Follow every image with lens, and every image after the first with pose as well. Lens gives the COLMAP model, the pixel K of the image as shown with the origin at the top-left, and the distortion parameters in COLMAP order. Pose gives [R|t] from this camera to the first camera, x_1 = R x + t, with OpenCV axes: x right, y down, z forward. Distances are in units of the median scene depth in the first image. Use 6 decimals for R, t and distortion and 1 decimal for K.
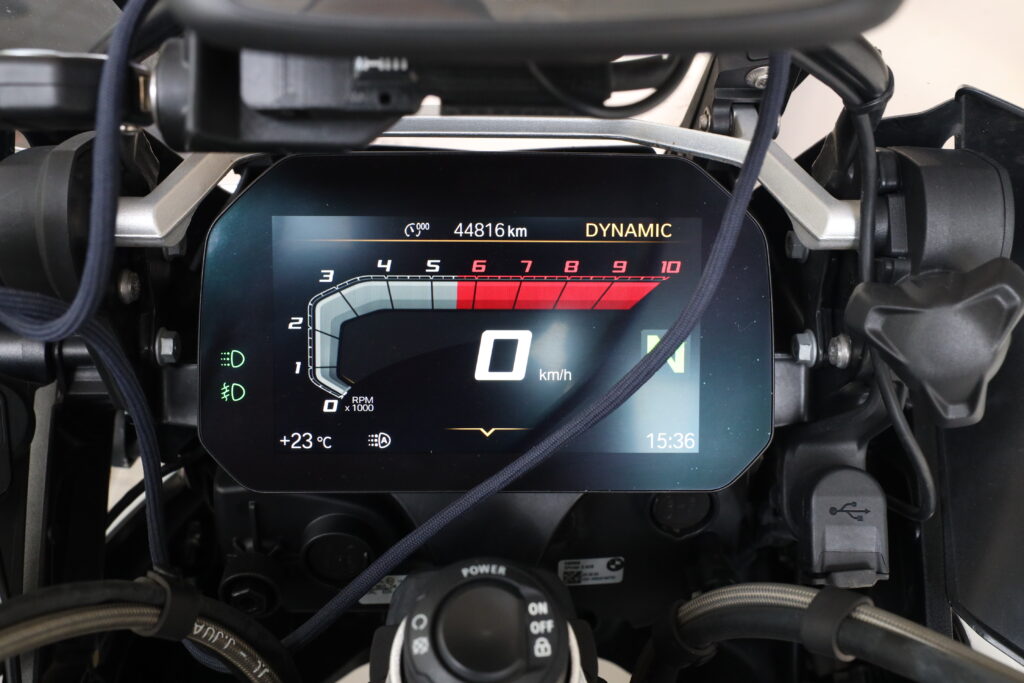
lens RADIAL K [[1039.5, 0, 512.0], [0, 1039.5, 341.5], [0, 0, 1]] dist [-0.039668, -0.008547]
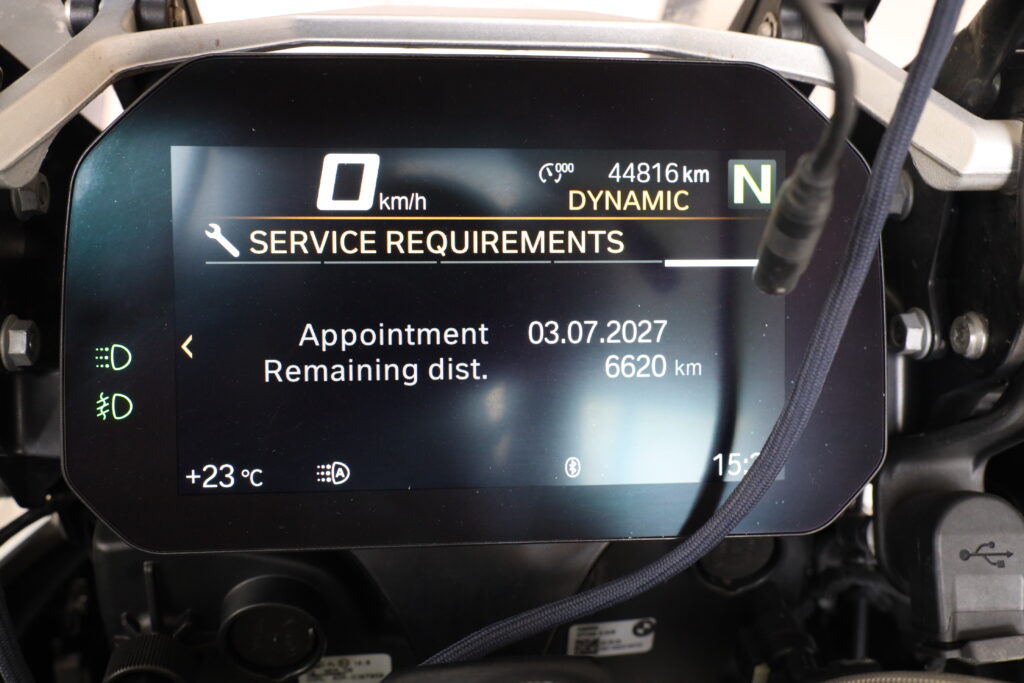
lens RADIAL K [[1039.5, 0, 512.0], [0, 1039.5, 341.5], [0, 0, 1]] dist [-0.039668, -0.008547]
pose [[0.996944, -0.013453, 0.076951, -0.060561], [0.014773, 0.999753, -0.016623, 0.021046], [-0.076708, 0.017709, 0.996896, 0.300734]]
